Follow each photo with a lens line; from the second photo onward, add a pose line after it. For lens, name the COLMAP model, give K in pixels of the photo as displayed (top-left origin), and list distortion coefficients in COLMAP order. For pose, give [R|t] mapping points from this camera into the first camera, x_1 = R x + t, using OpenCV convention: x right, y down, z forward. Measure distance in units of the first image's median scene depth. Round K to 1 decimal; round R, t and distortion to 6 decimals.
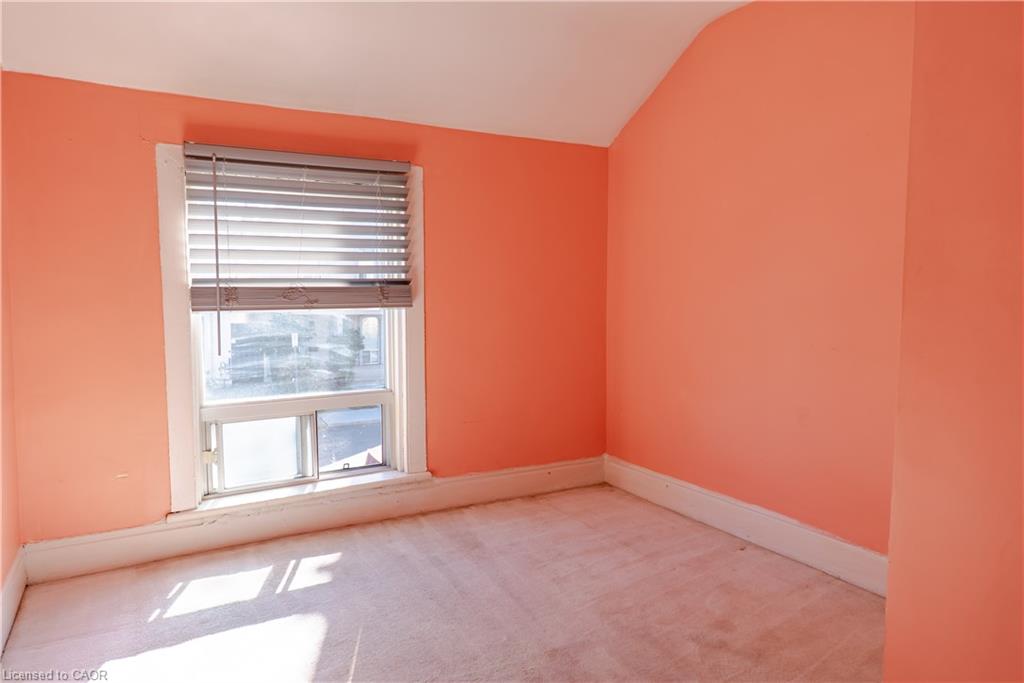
lens RADIAL K [[646.9, 0, 508.4], [0, 646.9, 346.5], [0, 0, 1]] dist [0.003282, 0.001458]
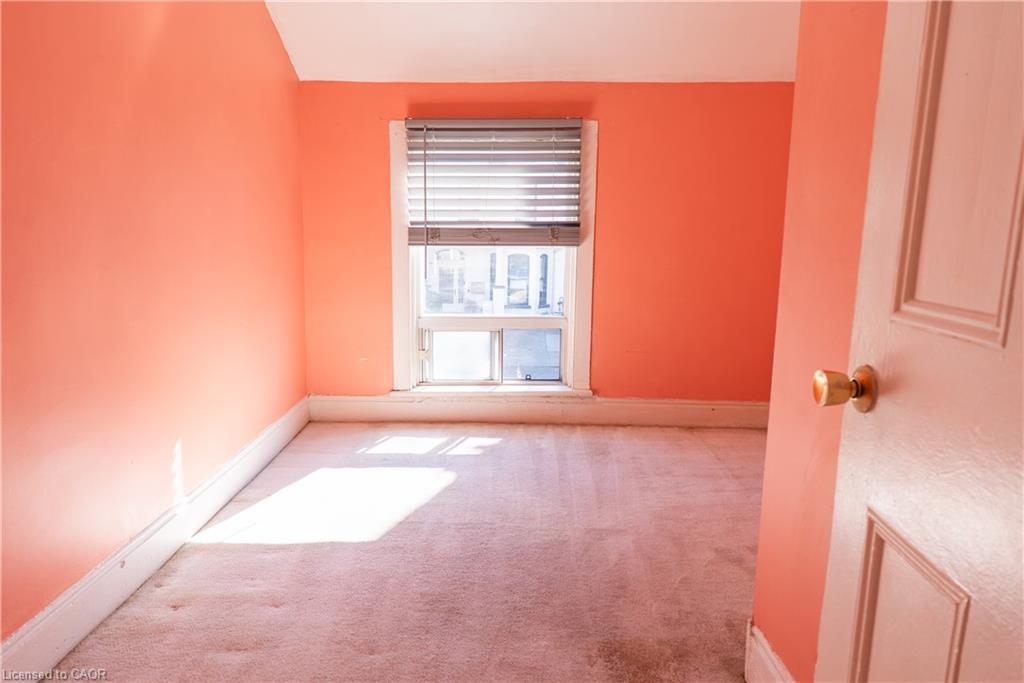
lens RADIAL K [[646.9, 0, 508.4], [0, 646.9, 346.5], [0, 0, 1]] dist [0.003282, 0.001458]
pose [[0.869460, 0.095869, -0.484612, 0.343709], [-0.053253, 0.993461, 0.100989, 0.007583], [0.491125, -0.061998, 0.868880, -0.085105]]
